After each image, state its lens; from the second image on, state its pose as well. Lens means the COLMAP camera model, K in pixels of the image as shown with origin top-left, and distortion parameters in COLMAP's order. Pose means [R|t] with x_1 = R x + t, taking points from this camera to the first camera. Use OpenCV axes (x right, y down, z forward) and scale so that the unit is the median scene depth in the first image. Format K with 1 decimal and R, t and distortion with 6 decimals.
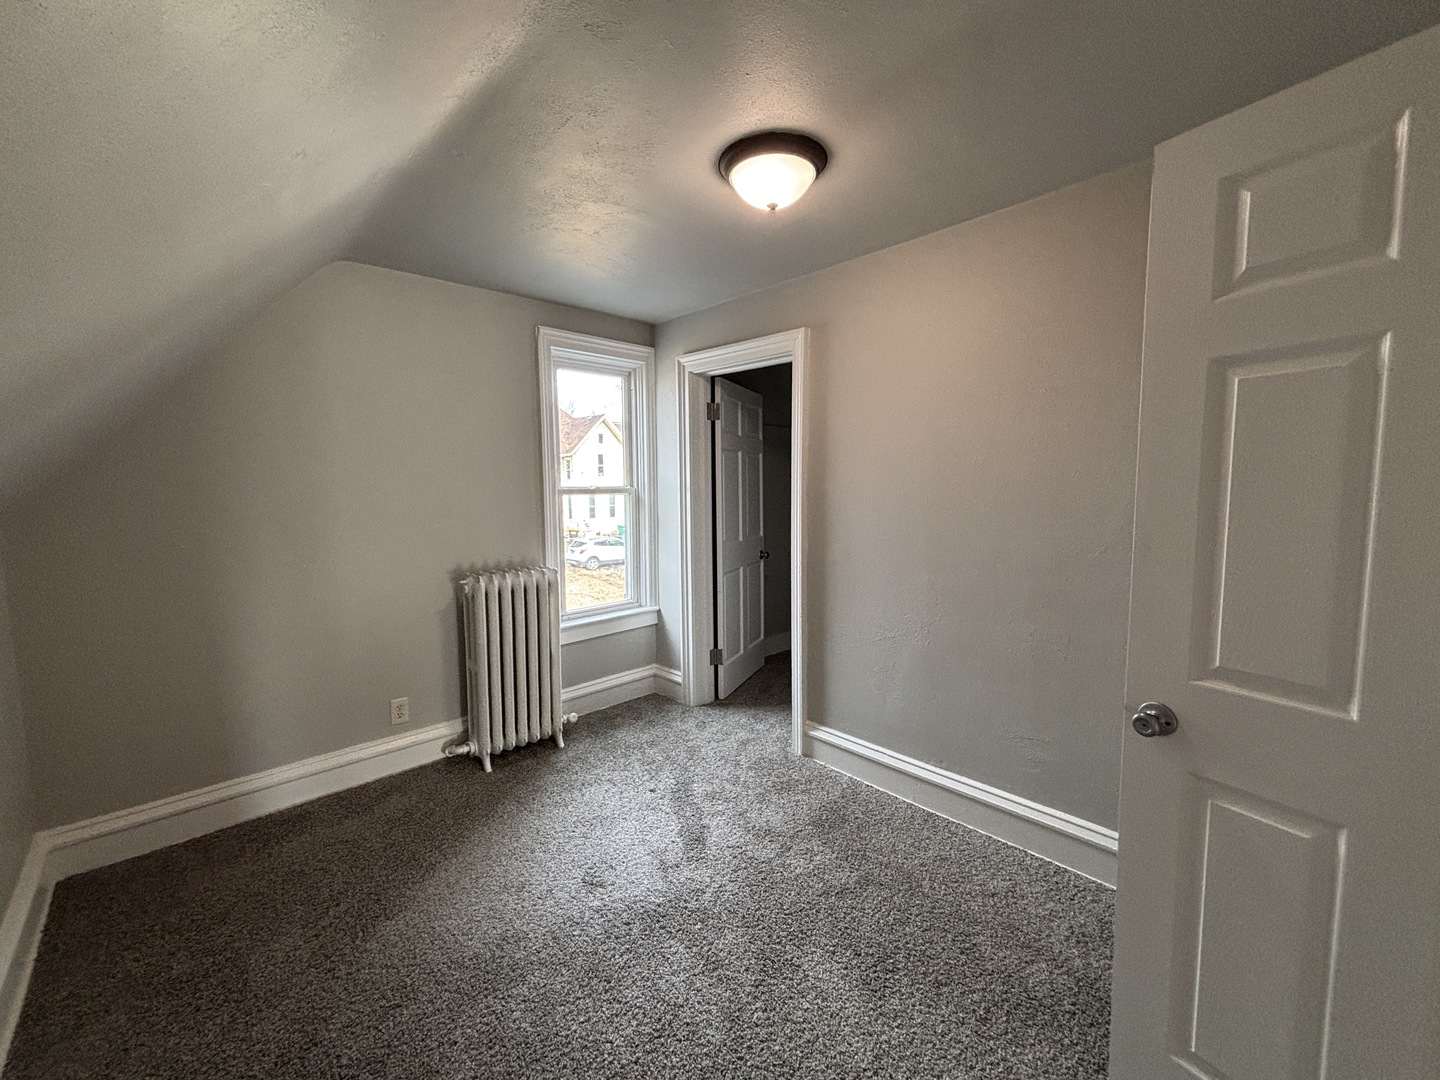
lens RADIAL K [[579.9, 0, 720.0], [0, 579.9, 540.0], [0, 0, 1]] dist [0.000072, -0.000344]
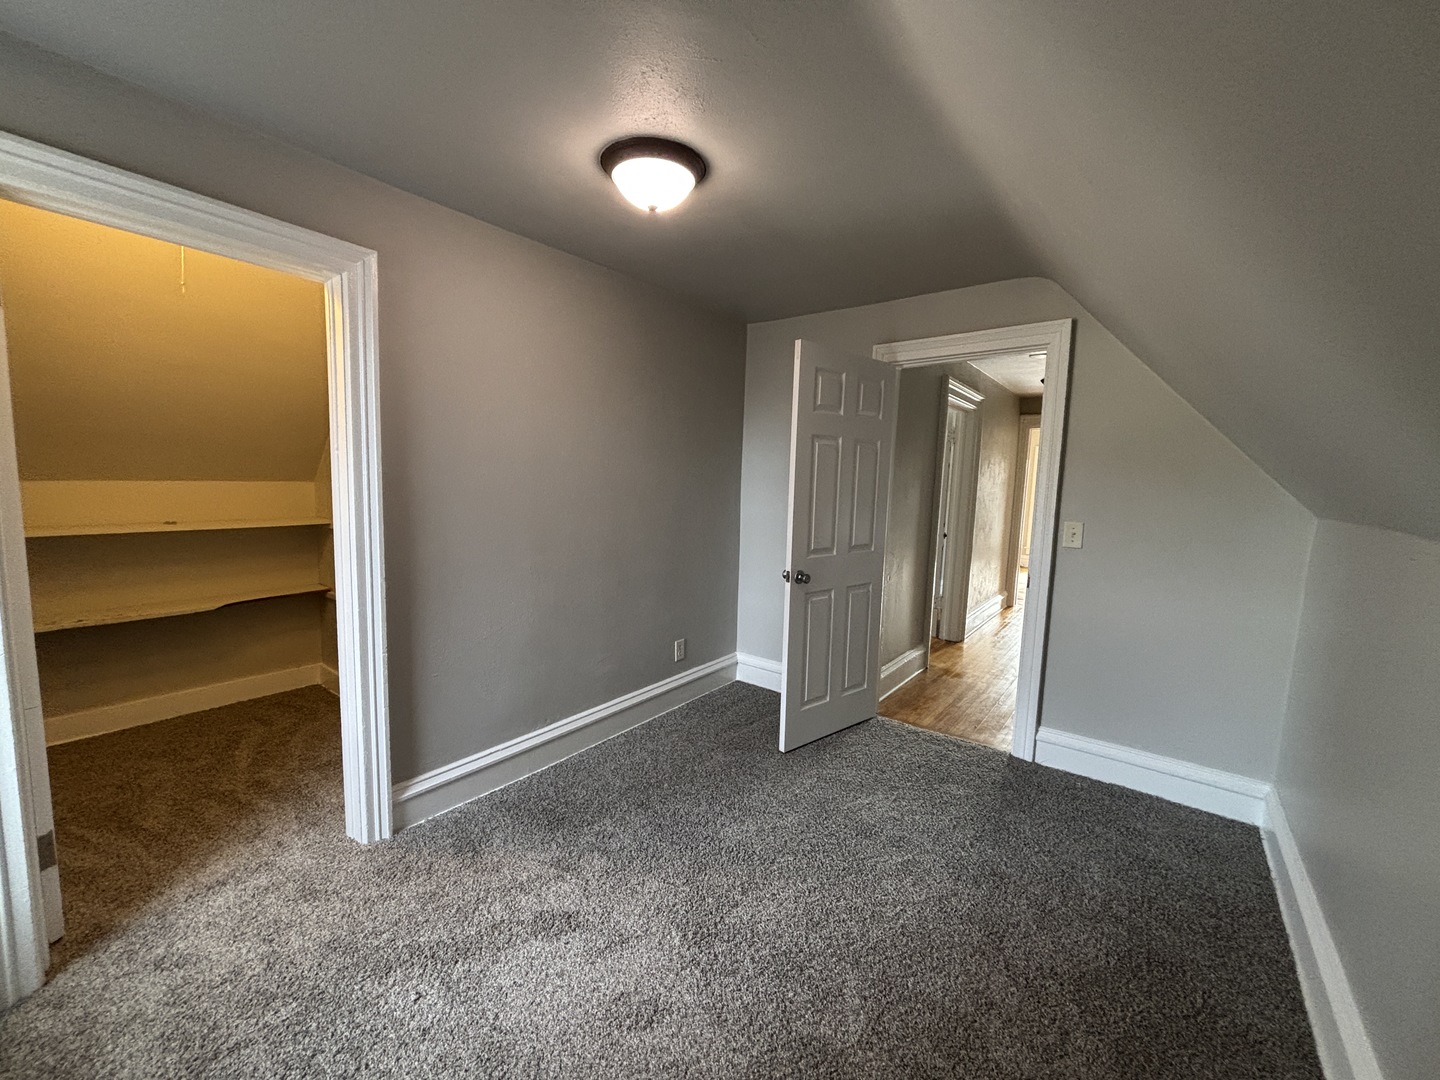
lens RADIAL K [[579.9, 0, 720.0], [0, 579.9, 540.0], [0, 0, 1]] dist [0.000072, -0.000344]
pose [[-0.169275, -0.101472, 0.980331, -1.010668], [0.071586, 0.990793, 0.114915, -0.097152], [-0.982966, 0.089630, -0.160452, 1.098933]]
